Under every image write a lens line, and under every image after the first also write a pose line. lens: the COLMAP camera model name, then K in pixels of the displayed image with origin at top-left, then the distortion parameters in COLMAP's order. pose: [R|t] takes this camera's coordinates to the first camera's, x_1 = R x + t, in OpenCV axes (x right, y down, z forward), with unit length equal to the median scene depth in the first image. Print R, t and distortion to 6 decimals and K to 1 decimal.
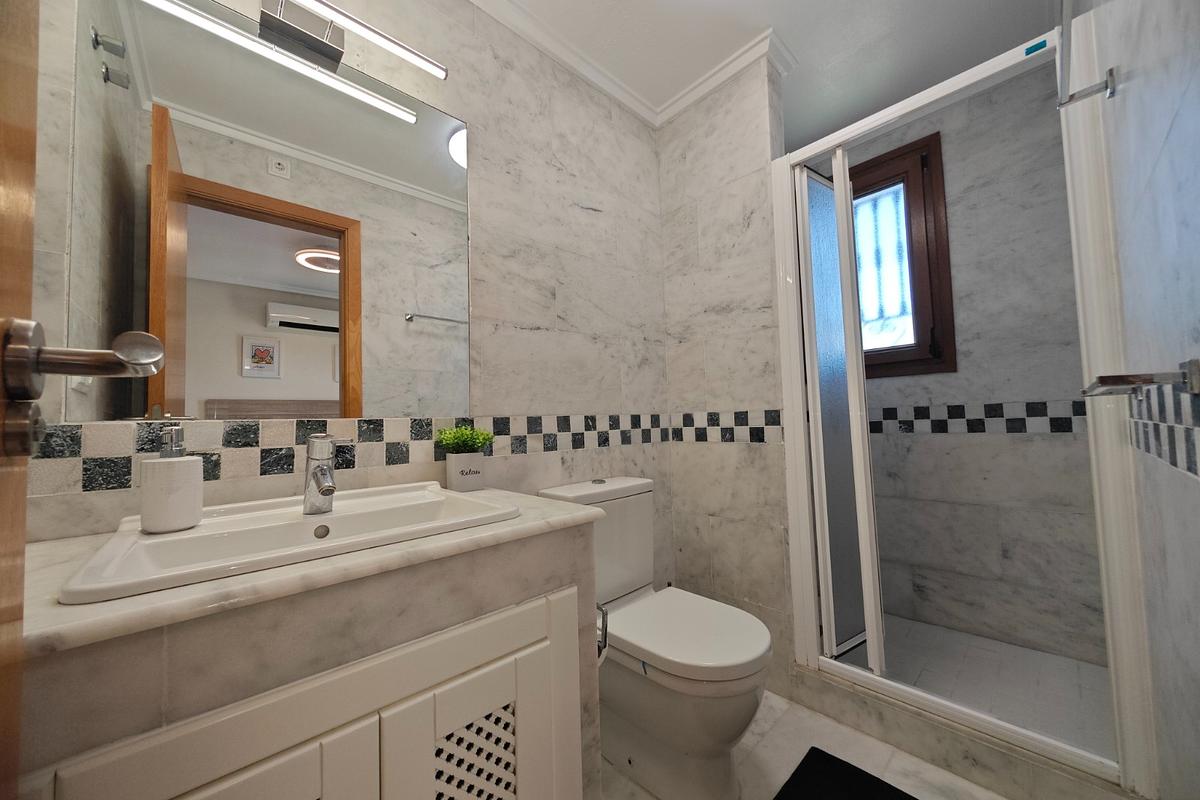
lens RADIAL K [[427.0, 0, 607.7], [0, 427.0, 401.9], [0, 0, 1]] dist [0.002205, -0.000313]
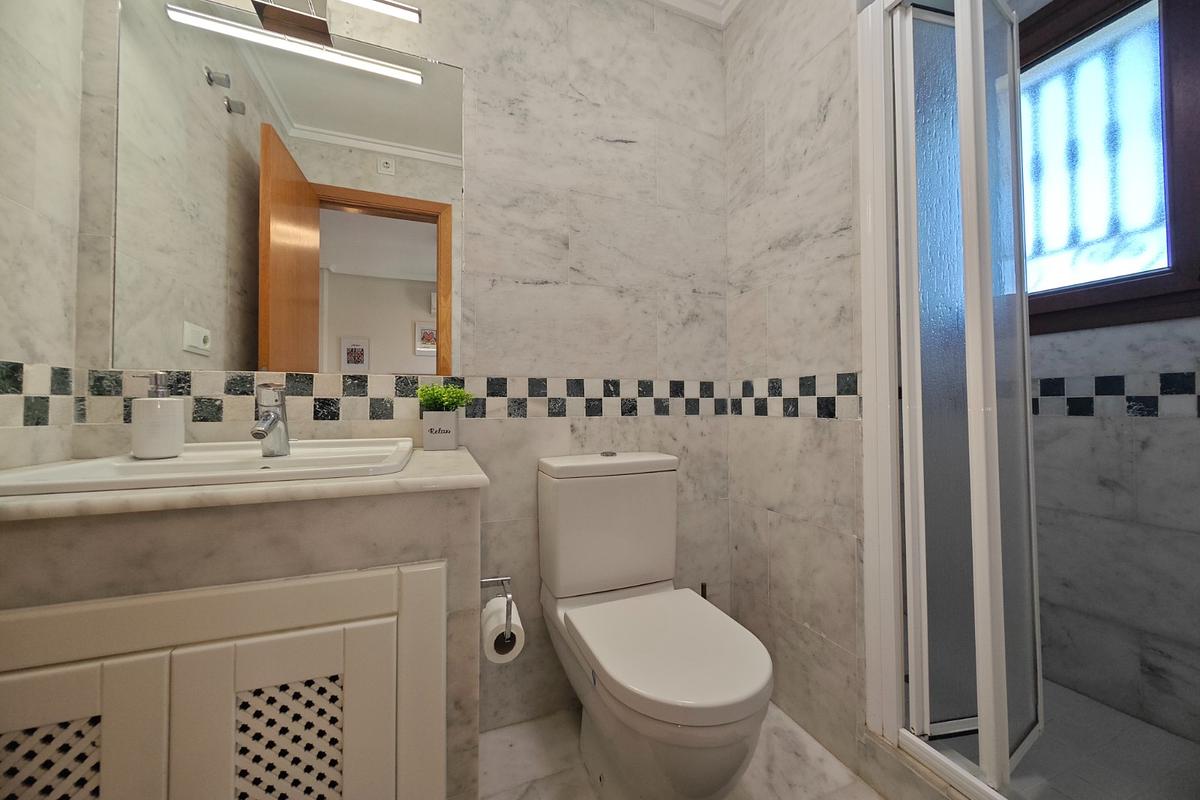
lens RADIAL K [[427.0, 0, 596.1], [0, 427.0, 397.7], [0, 0, 1]] dist [0.002205, -0.000313]
pose [[0.922917, 0.021083, -0.384422, 0.276730], [-0.007266, 0.999276, 0.037358, 0.036725], [0.384931, -0.031685, 0.922401, 0.179207]]
